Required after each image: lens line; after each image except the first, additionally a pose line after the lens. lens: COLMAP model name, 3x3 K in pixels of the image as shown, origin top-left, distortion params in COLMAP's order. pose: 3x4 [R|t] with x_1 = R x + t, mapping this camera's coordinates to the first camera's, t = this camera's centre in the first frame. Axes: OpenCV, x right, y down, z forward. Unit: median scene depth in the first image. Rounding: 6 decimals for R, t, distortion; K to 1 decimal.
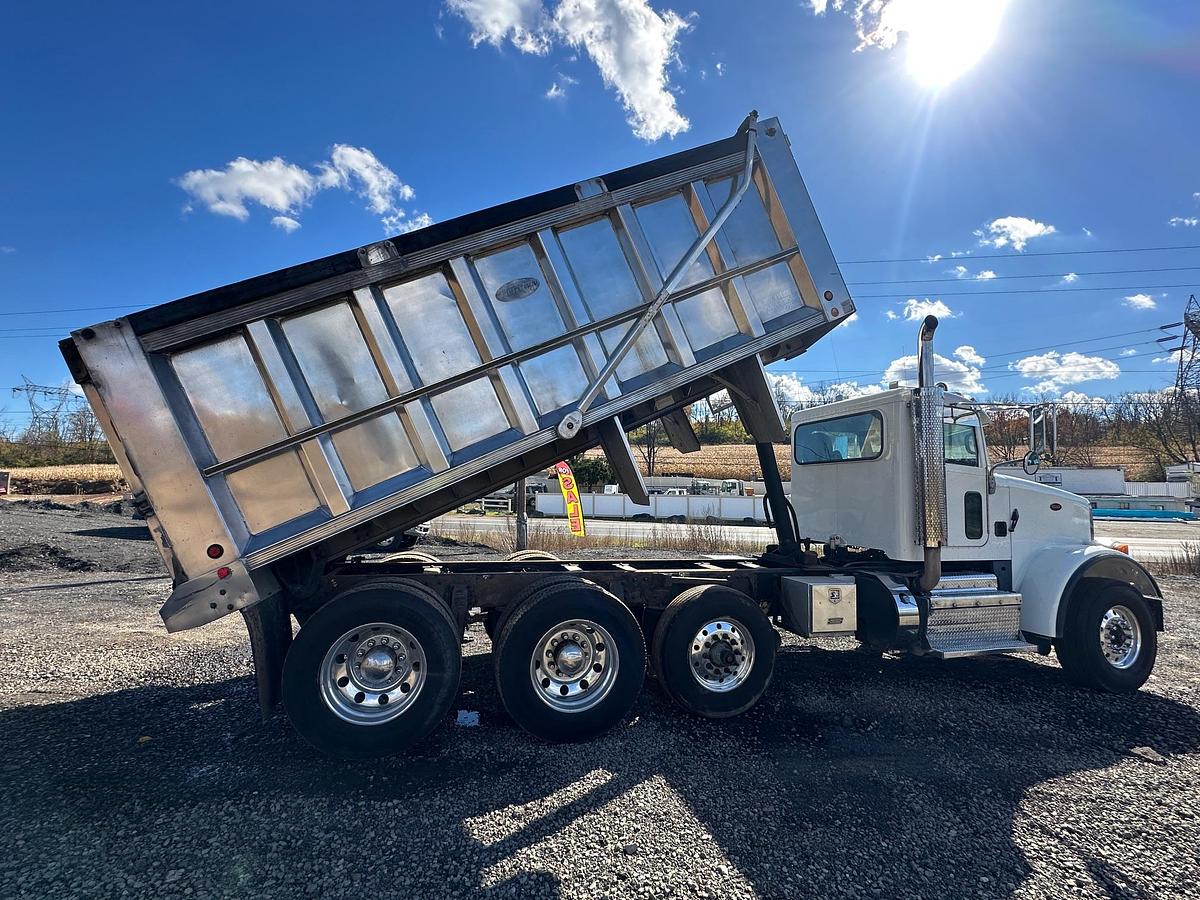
lens RADIAL K [[546.2, 0, 589.2], [0, 546.2, 444.9], [0, 0, 1]] dist [-0.001681, -0.000323]
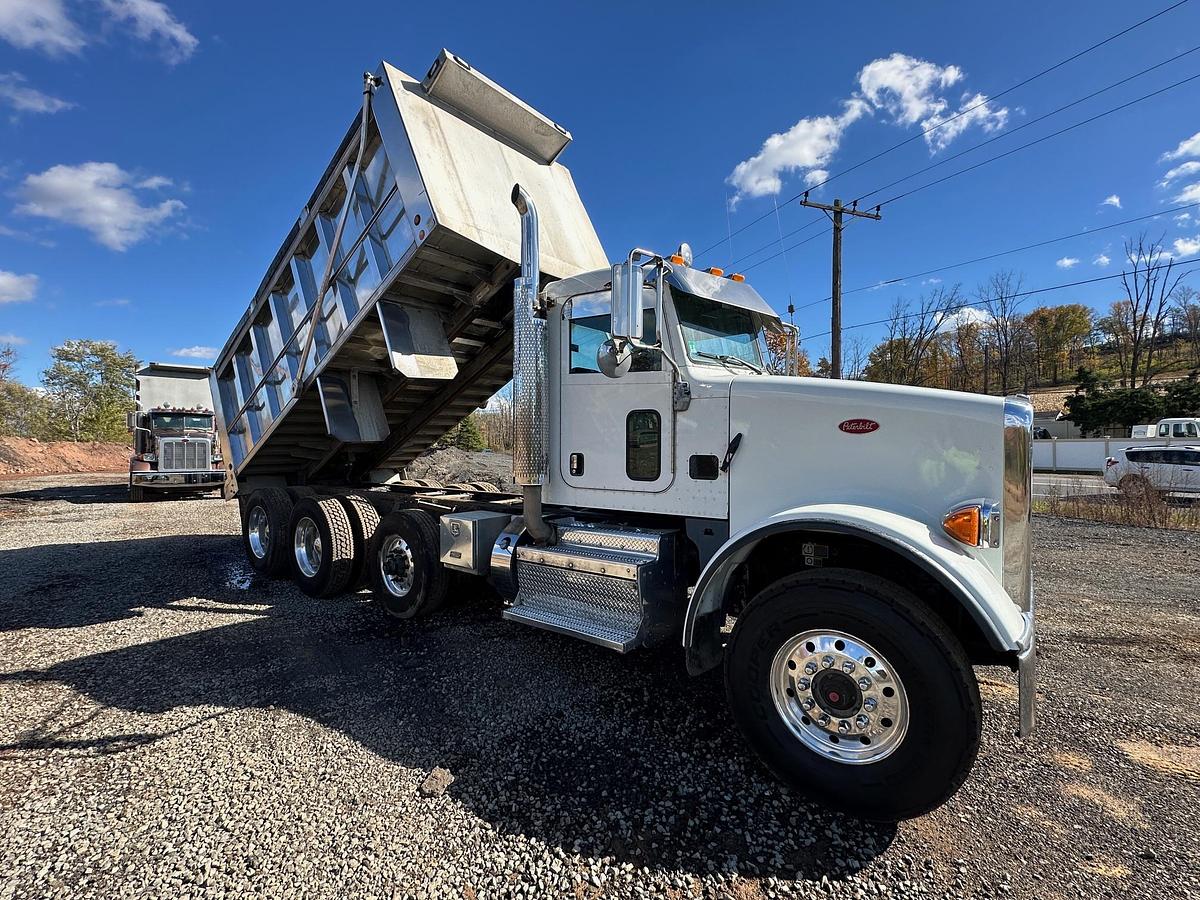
lens RADIAL K [[546.2, 0, 589.2], [0, 546.2, 444.9], [0, 0, 1]] dist [-0.001681, -0.000323]
pose [[0.582407, -0.019382, -0.812666, 1.205090], [0.098152, 0.994078, 0.046633, 0.091286], [0.806950, -0.106924, 0.580860, 0.560116]]
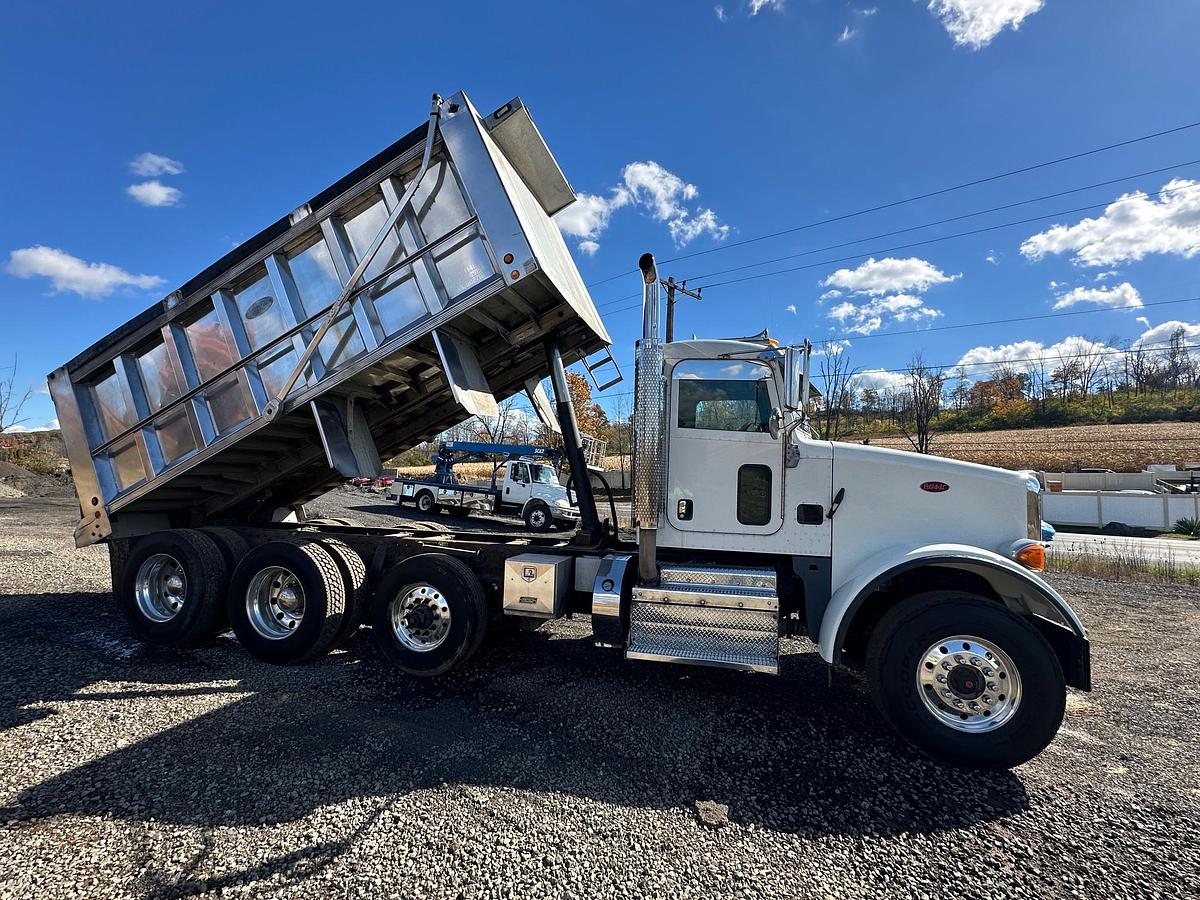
lens RADIAL K [[546.2, 0, 589.2], [0, 546.2, 444.9], [0, 0, 1]] dist [-0.001681, -0.000323]
pose [[0.865644, -0.028938, -0.499823, 0.891808], [0.036855, 0.999303, 0.005973, 0.044401], [0.499302, -0.023591, 0.866107, 0.205607]]
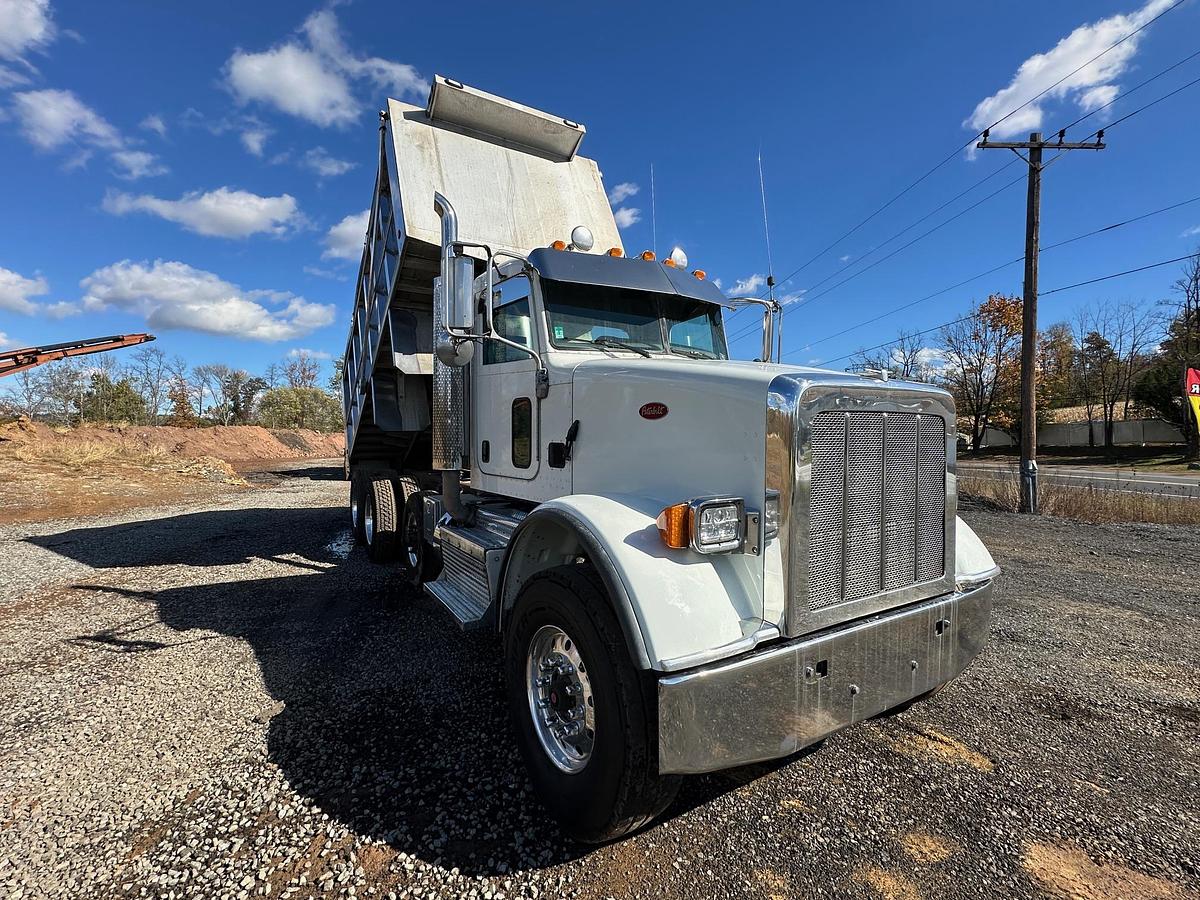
lens RADIAL K [[541.8, 0, 587.1], [0, 541.8, 456.3], [0, 0, 1]] dist [0.000071, -0.001092]
pose [[0.256996, 0.016214, -0.966276, 1.363794], [0.101208, 0.993910, 0.043595, 0.136495], [0.961098, -0.108999, 0.253790, 0.904581]]
